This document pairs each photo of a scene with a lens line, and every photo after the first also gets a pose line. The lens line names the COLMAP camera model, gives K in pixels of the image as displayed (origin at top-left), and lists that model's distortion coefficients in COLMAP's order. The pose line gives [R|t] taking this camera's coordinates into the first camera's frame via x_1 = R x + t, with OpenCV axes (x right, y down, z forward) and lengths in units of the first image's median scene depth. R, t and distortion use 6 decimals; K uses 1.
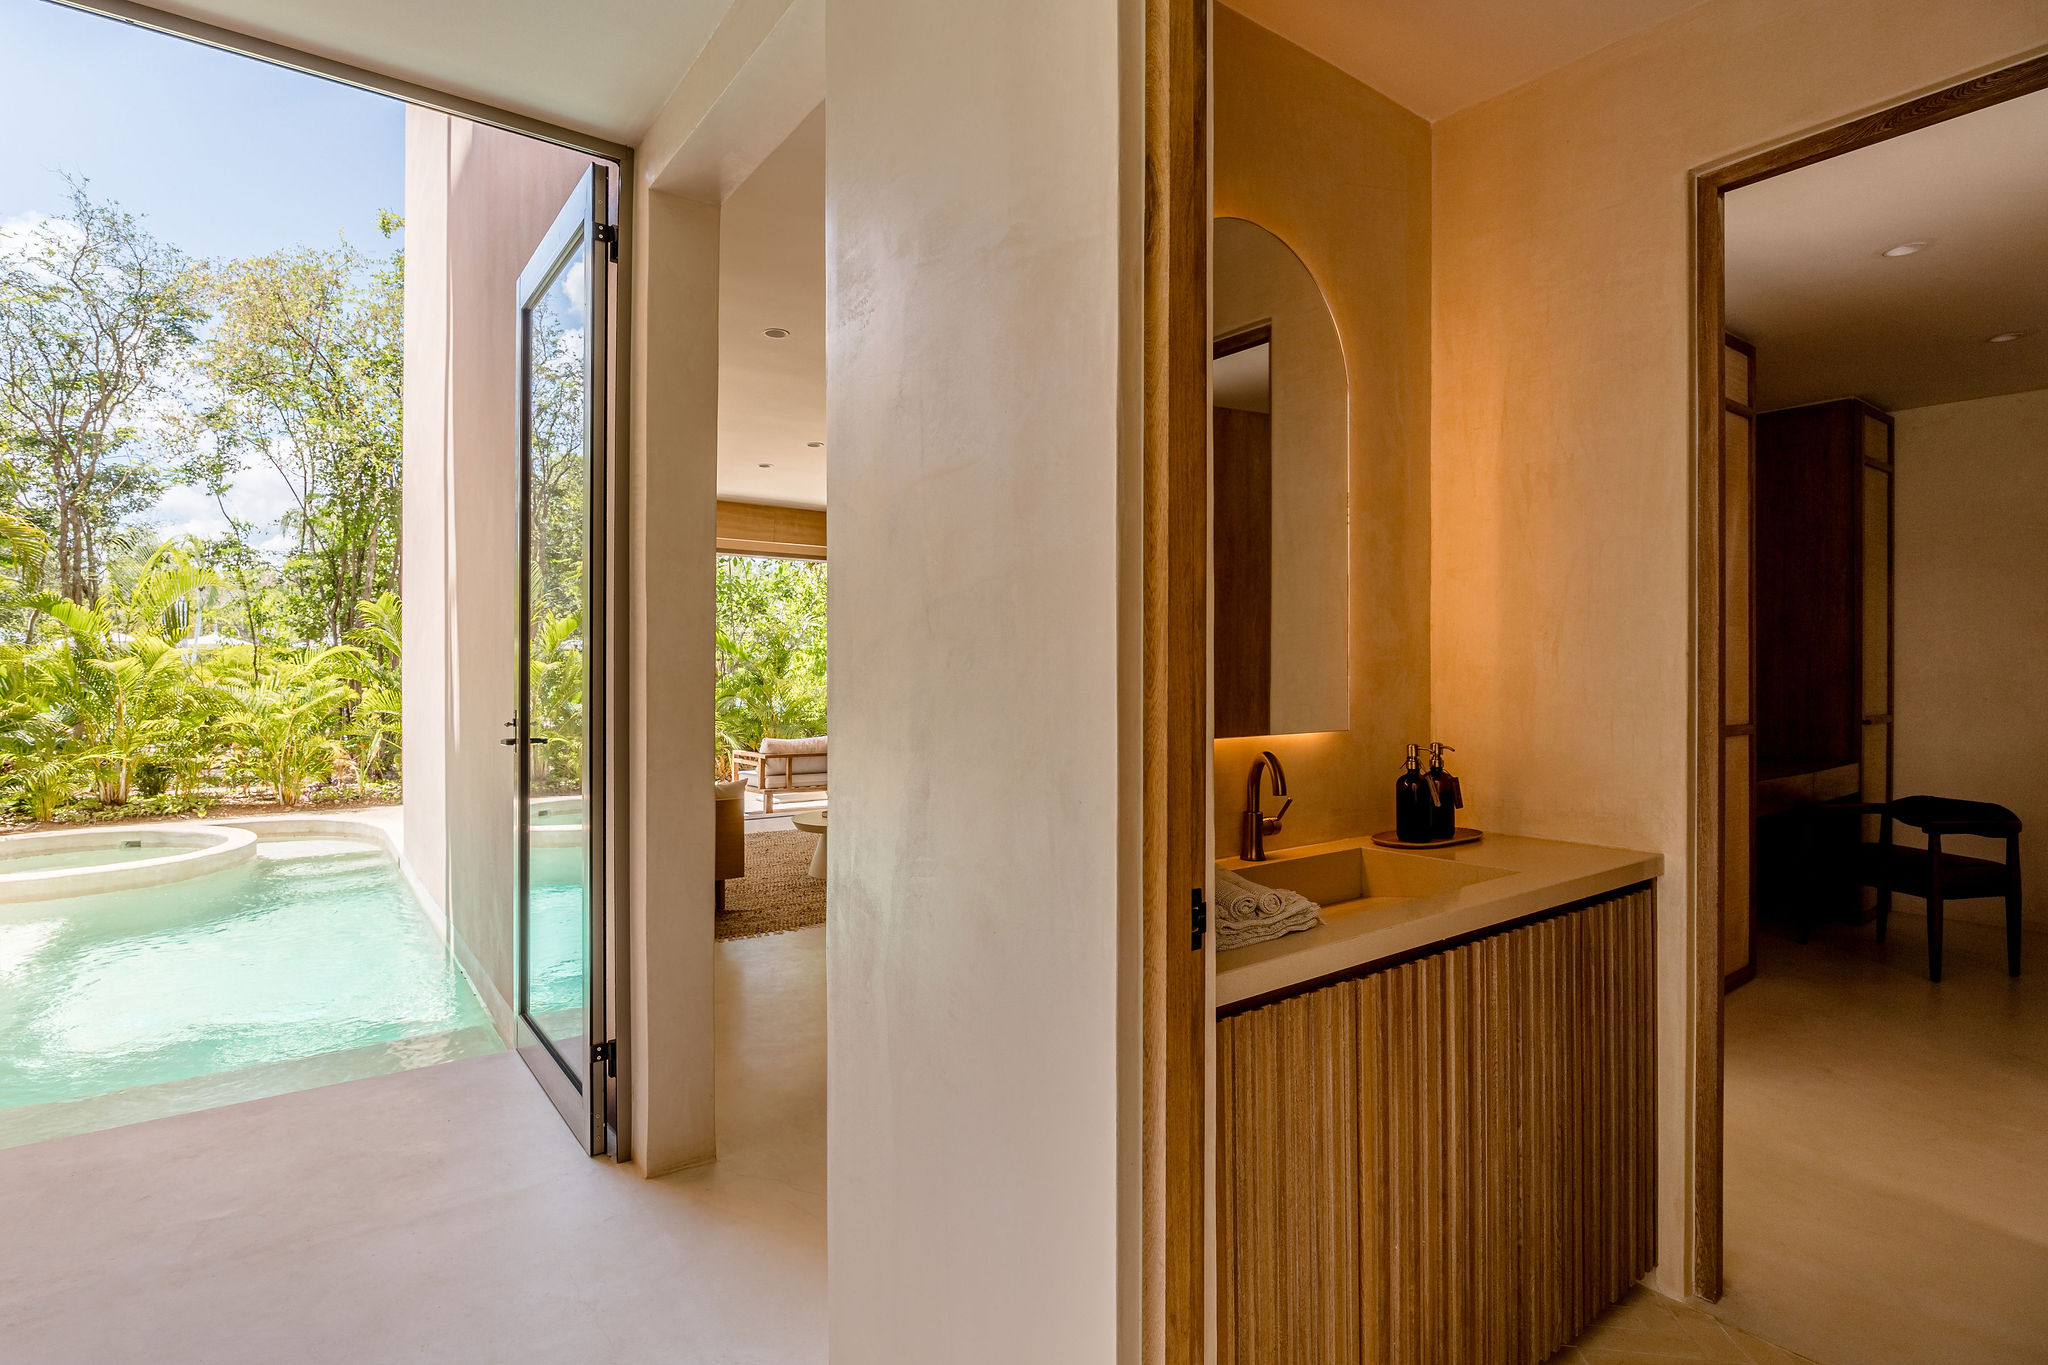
lens RADIAL K [[1026.5, 0, 976.5], [0, 1026.5, 676.7], [0, 0, 1]] dist [-0.009248, 0.000503]
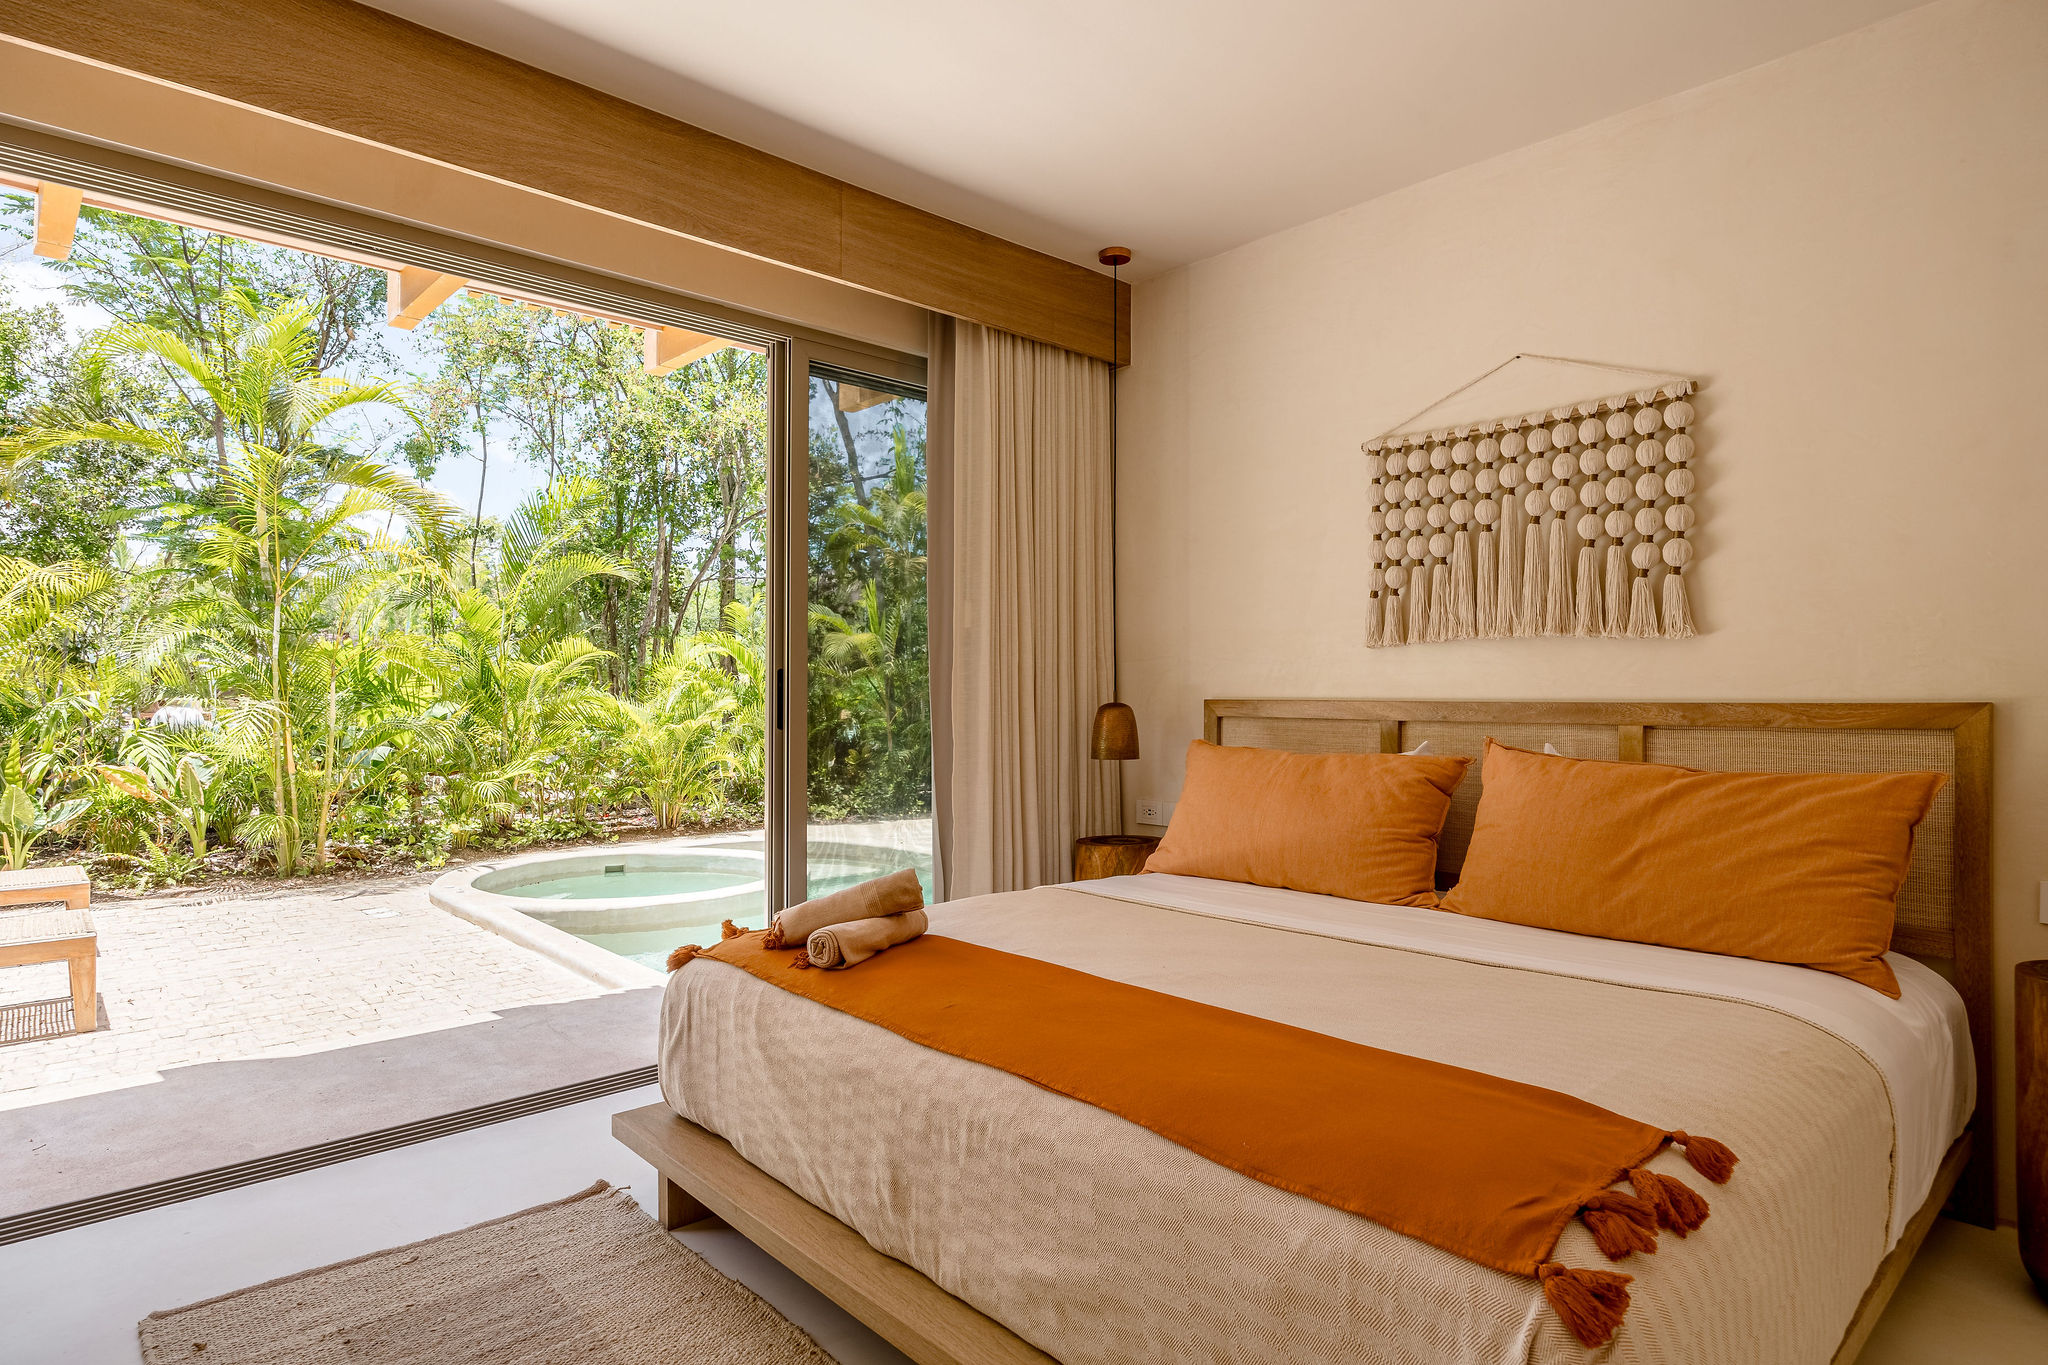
lens RADIAL K [[1111.9, 0, 1019.6], [0, 1111.9, 682.4], [0, 0, 1]] dist [-0.003691, -0.001214]
pose [[0.988315, 0.001483, 0.152419, -0.603726], [0.001464, 0.999814, -0.019223, 0.019591], [-0.152419, 0.019222, 0.988129, -0.013586]]
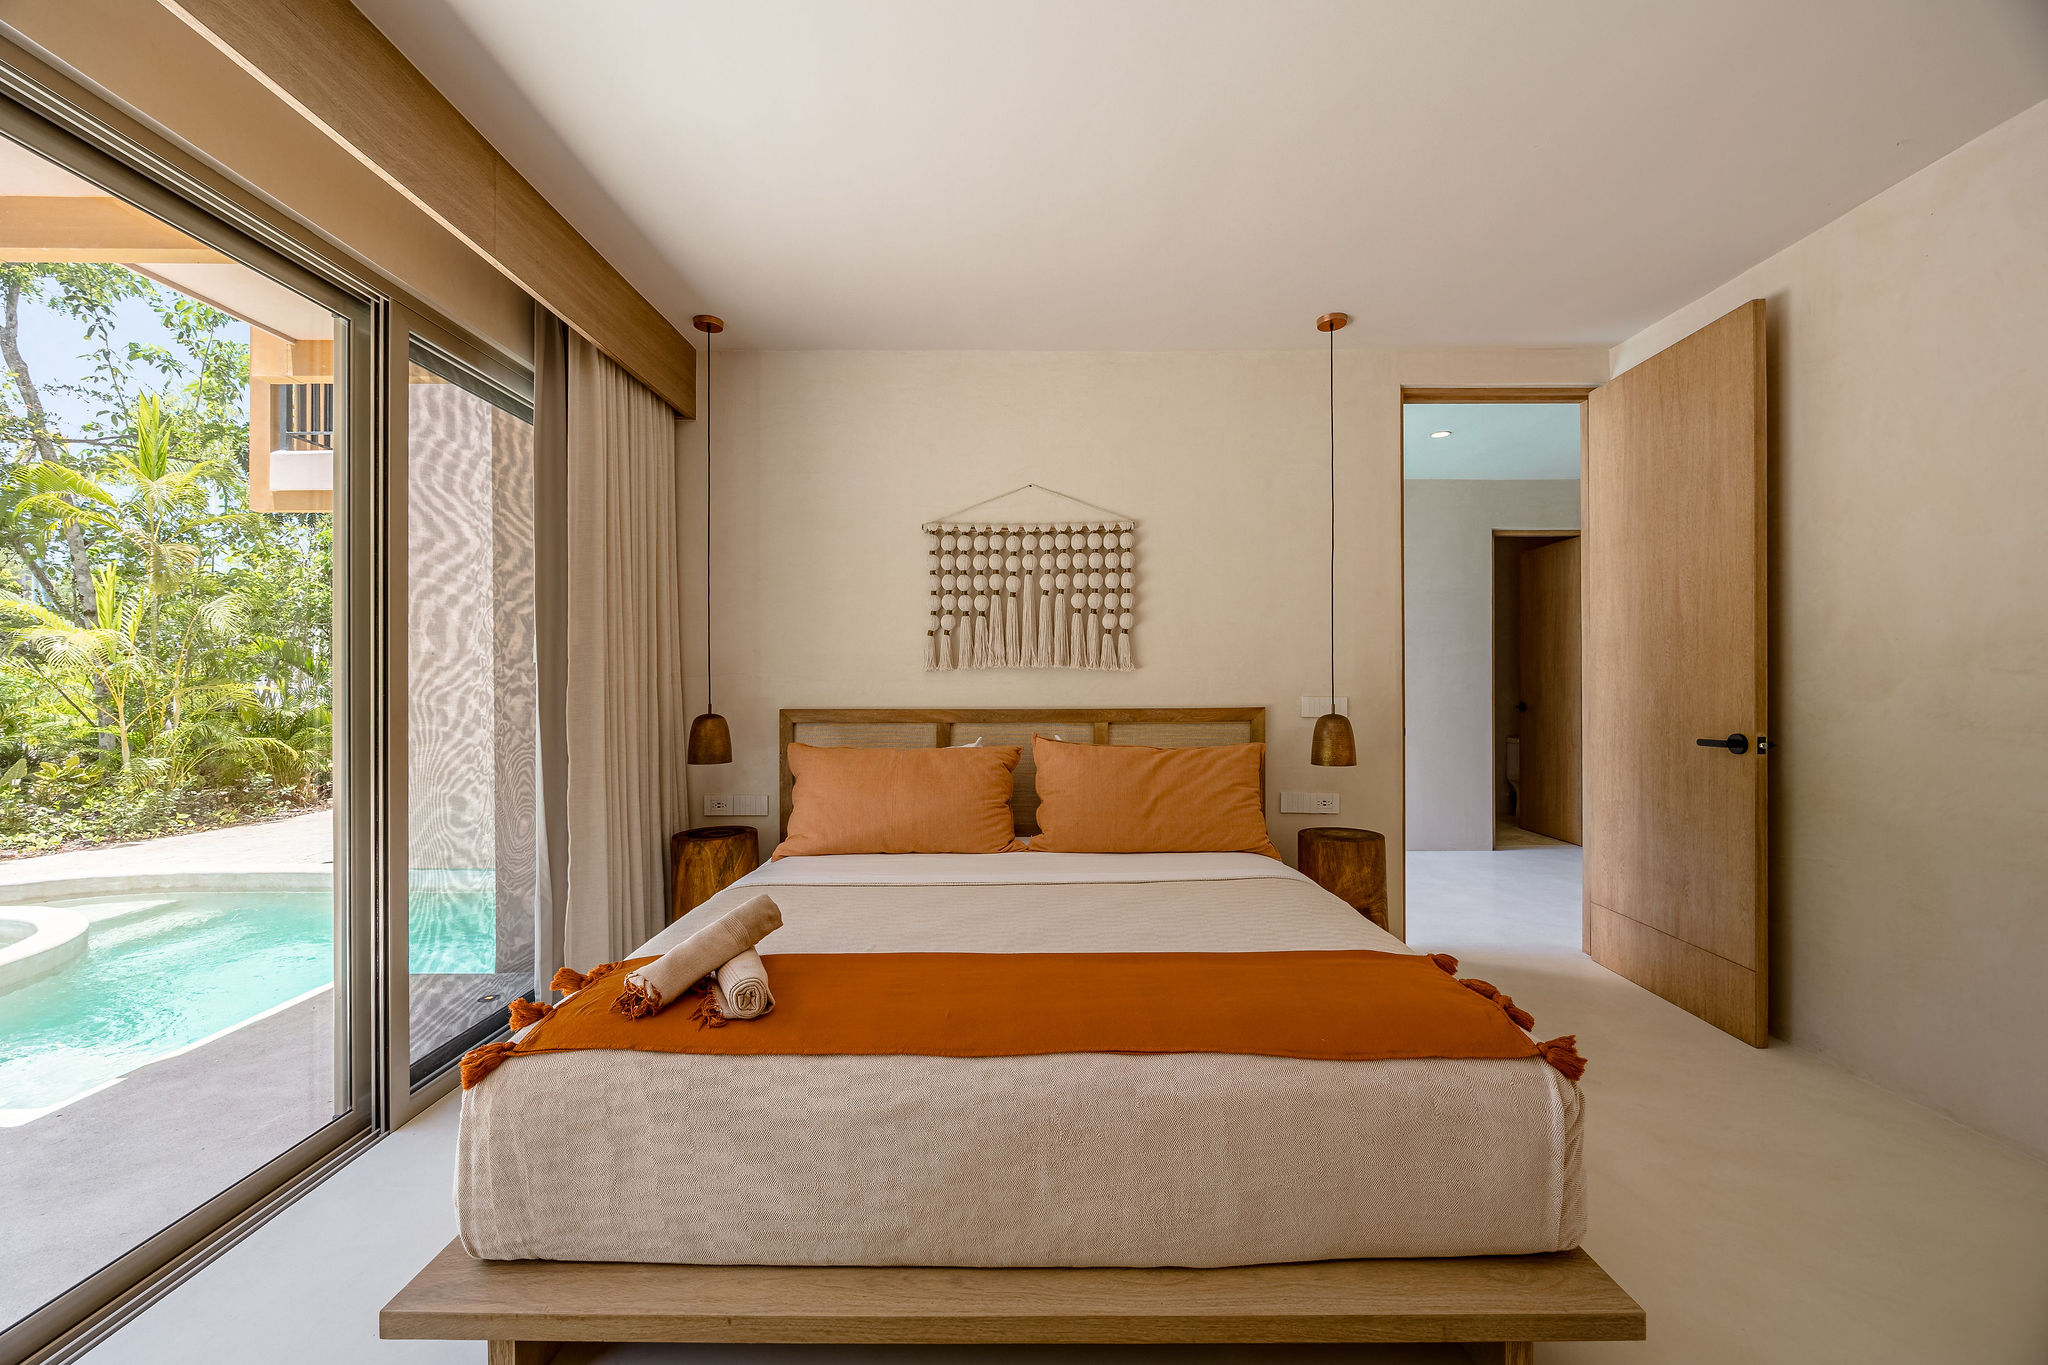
lens RADIAL K [[780.6, 0, 1024.9], [0, 780.6, 684.9], [0, 0, 1]] dist [-0.002086, -0.000012]
pose [[0.556011, -0.002492, 0.831171, -0.723939], [0.011192, 0.999927, -0.004489, 0.008278], [-0.831099, 0.011799, 0.555999, 0.108628]]
